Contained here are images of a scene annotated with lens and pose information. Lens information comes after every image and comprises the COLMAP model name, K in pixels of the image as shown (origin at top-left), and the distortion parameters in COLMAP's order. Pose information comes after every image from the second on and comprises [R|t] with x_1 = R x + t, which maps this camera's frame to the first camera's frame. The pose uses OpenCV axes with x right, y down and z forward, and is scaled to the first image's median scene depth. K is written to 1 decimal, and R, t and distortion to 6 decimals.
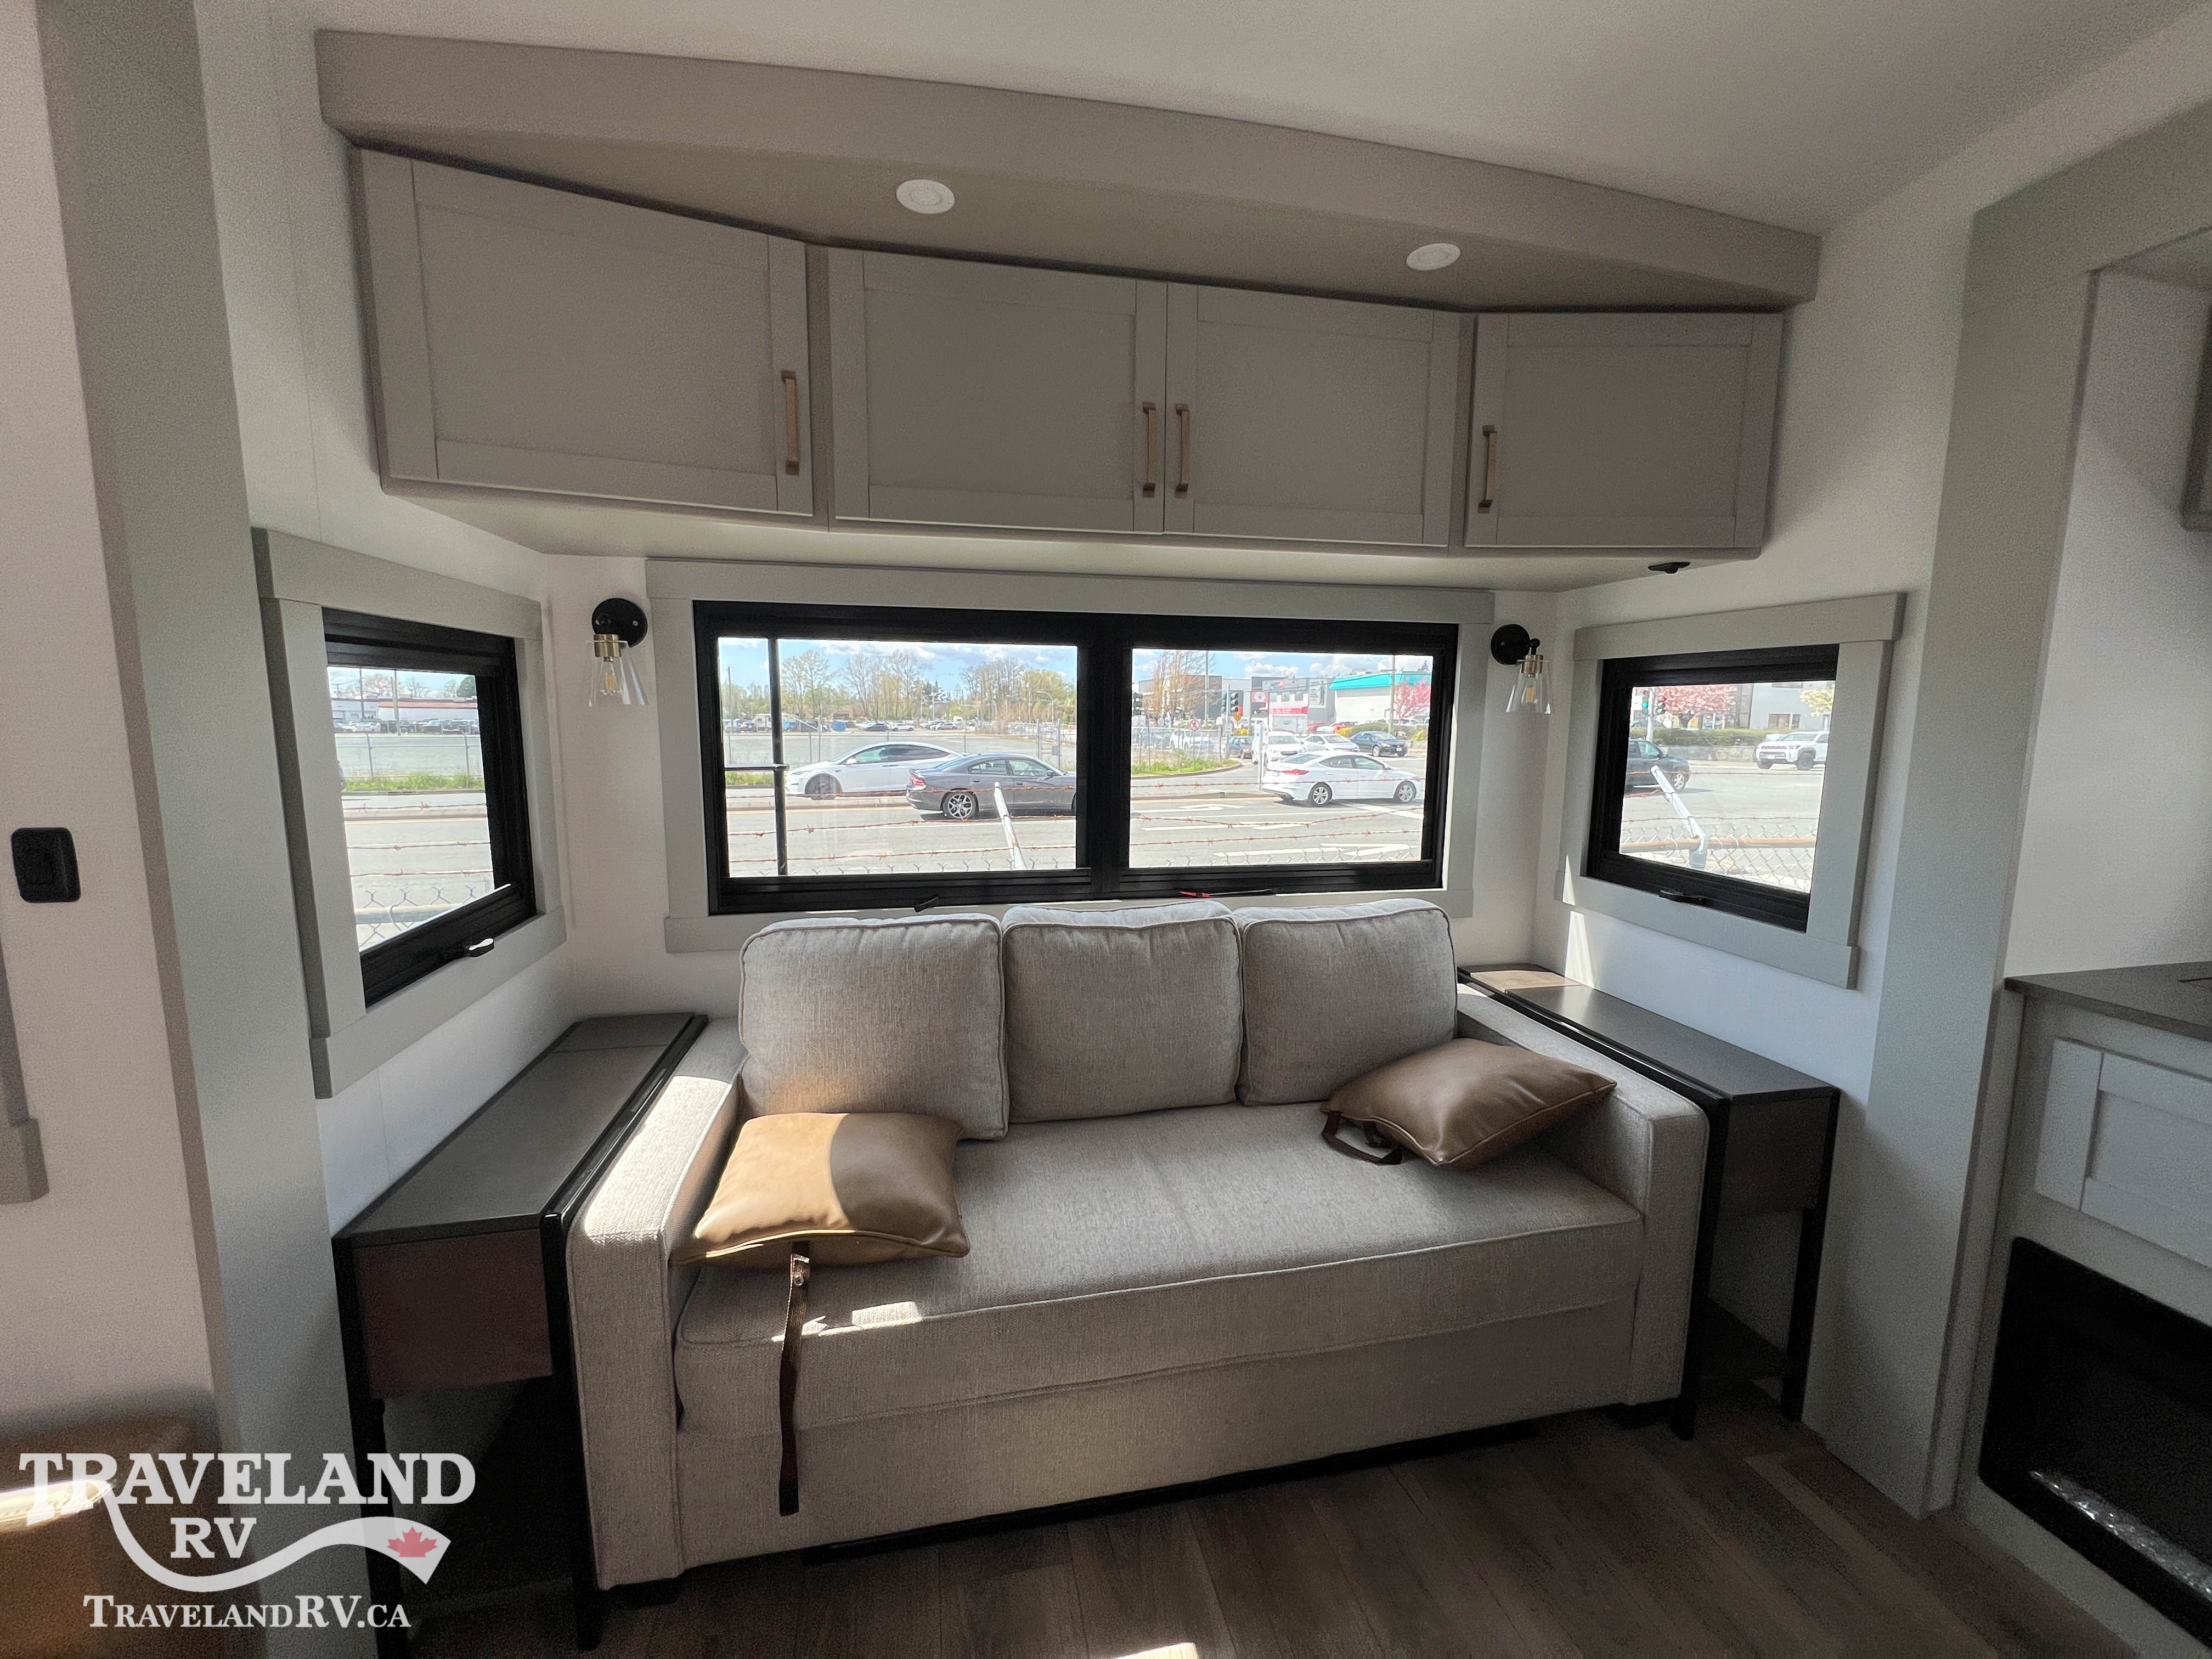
lens RADIAL K [[885.0, 0, 1106.0], [0, 885.0, 829.5], [0, 0, 1]] dist [-0.001254, 0.000150]
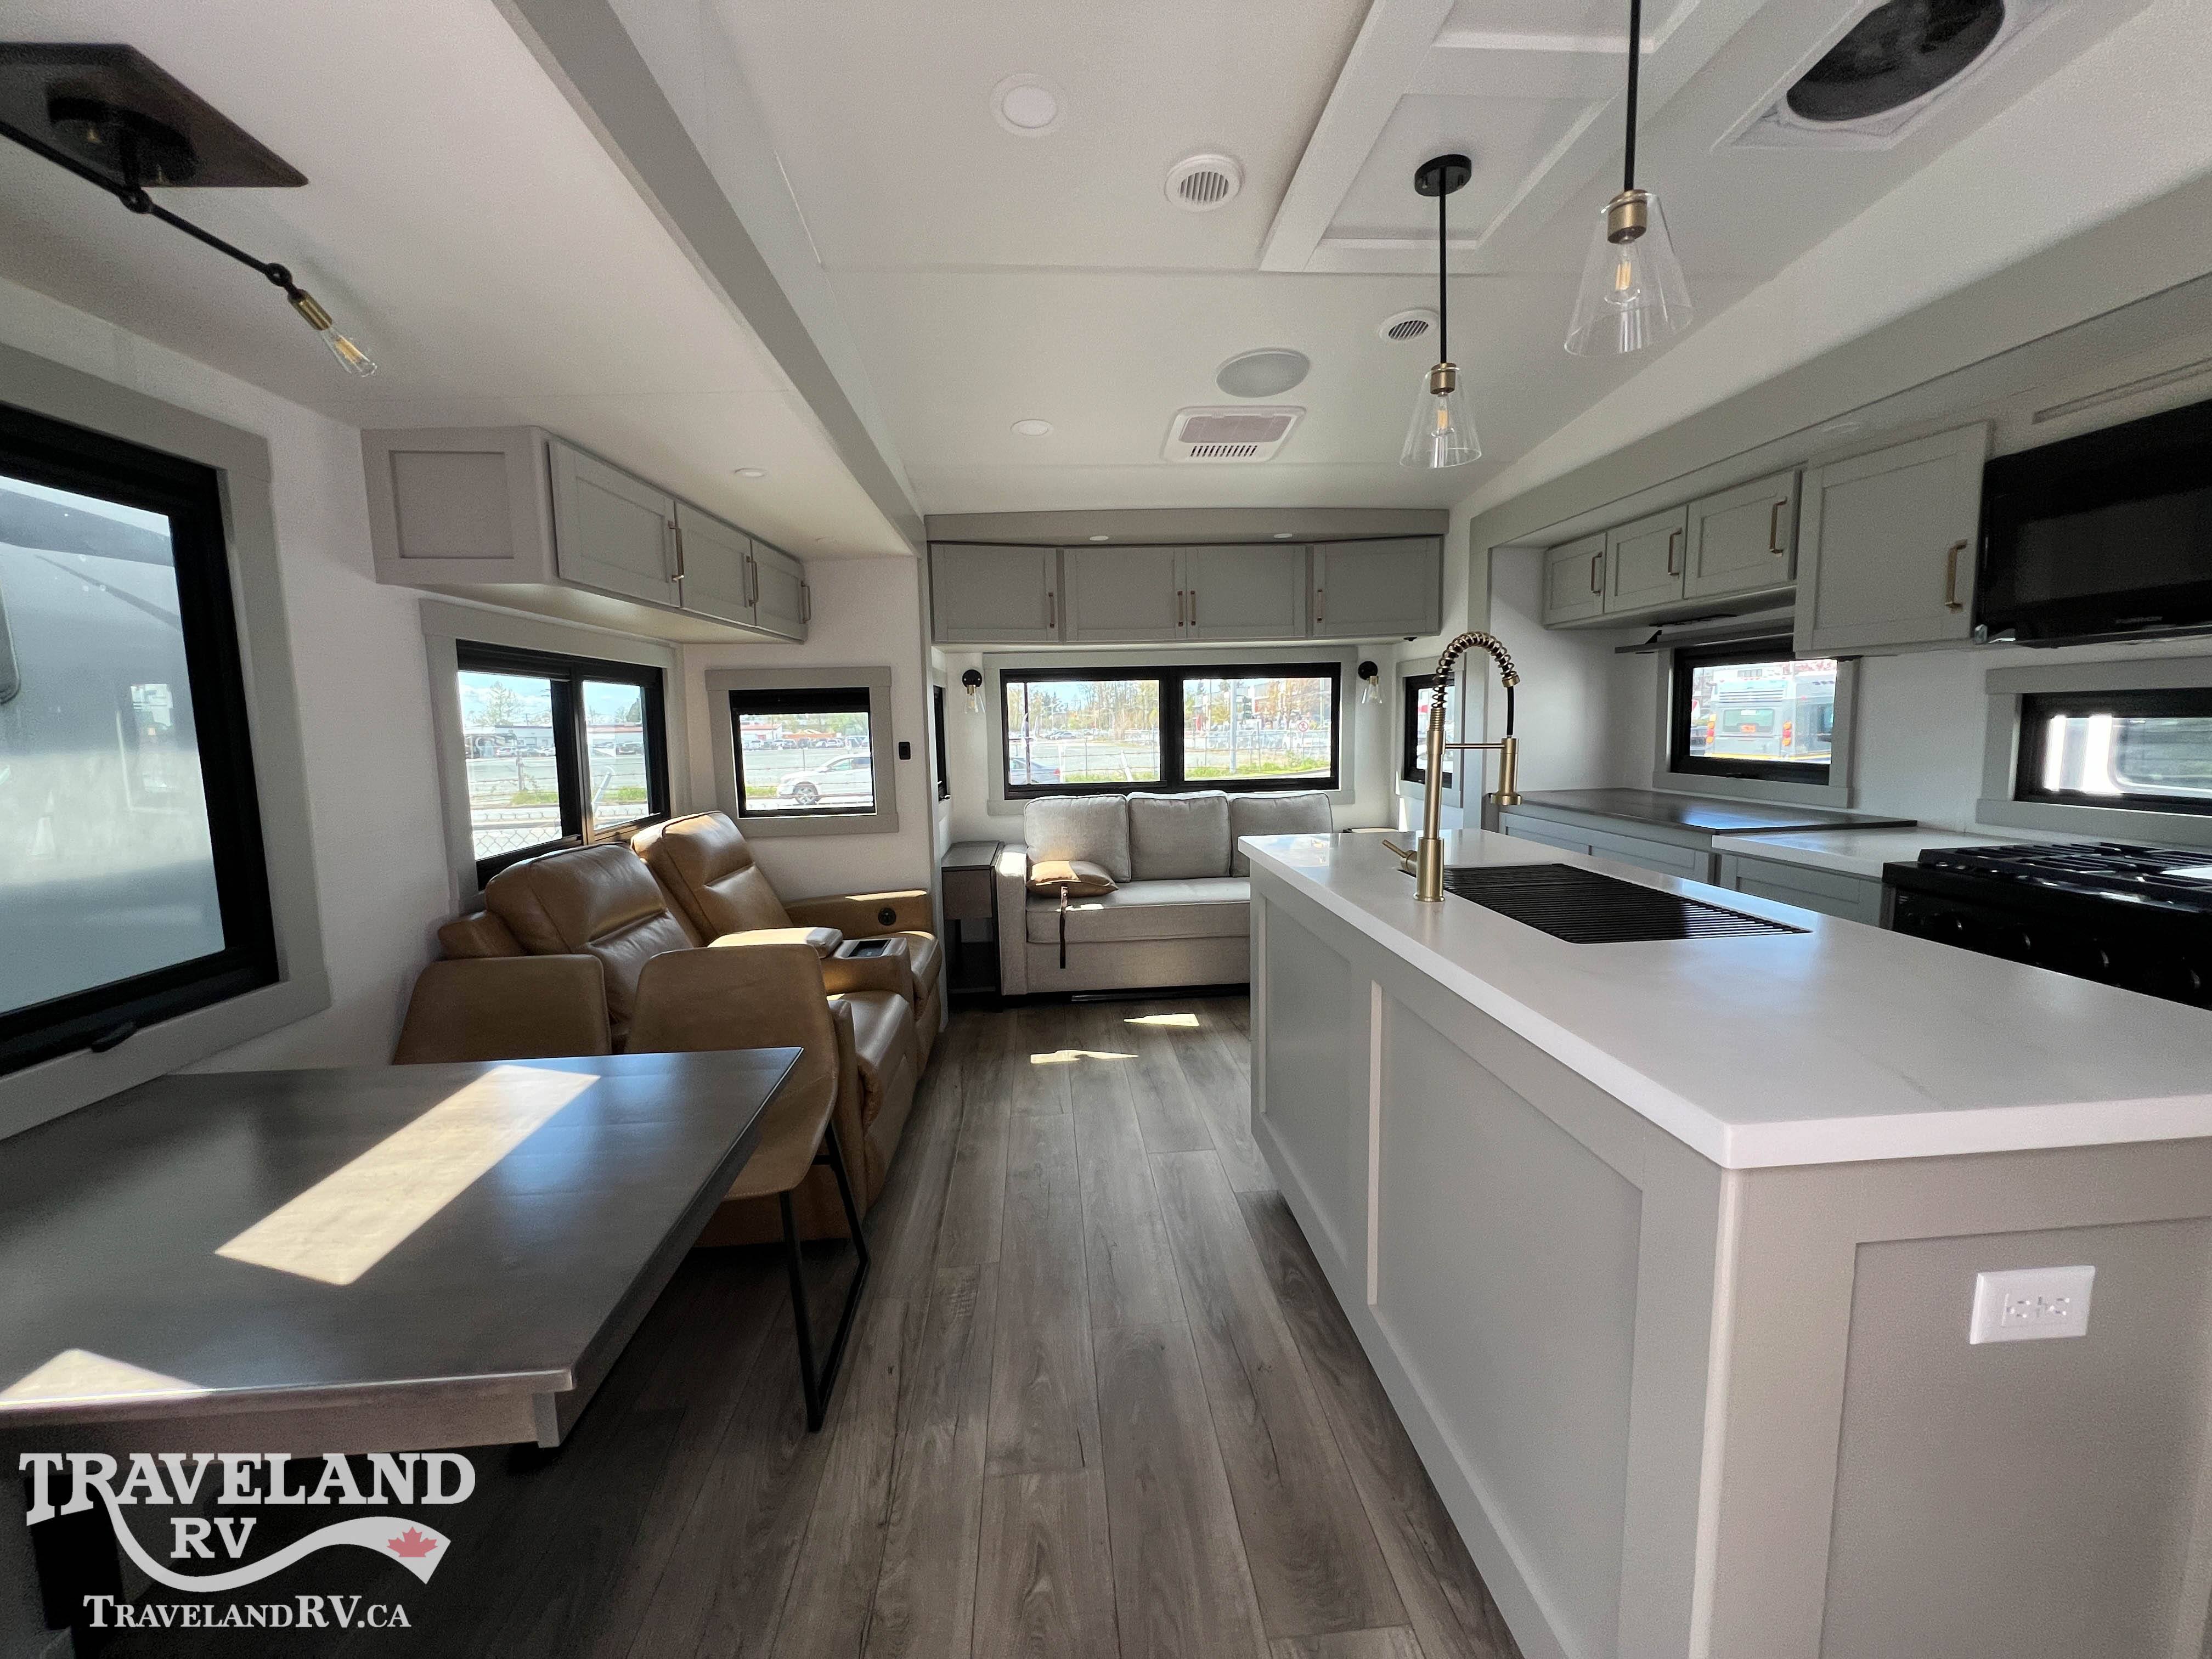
lens RADIAL K [[881.6, 0, 1096.5], [0, 881.6, 817.3], [0, 0, 1]] dist [-0.000114, 0.000097]
pose [[0.989553, -0.014659, -0.143420, 0.142213], [0.011657, 0.999695, -0.021751, 0.209051], [0.143695, 0.019852, 0.989423, -1.373830]]
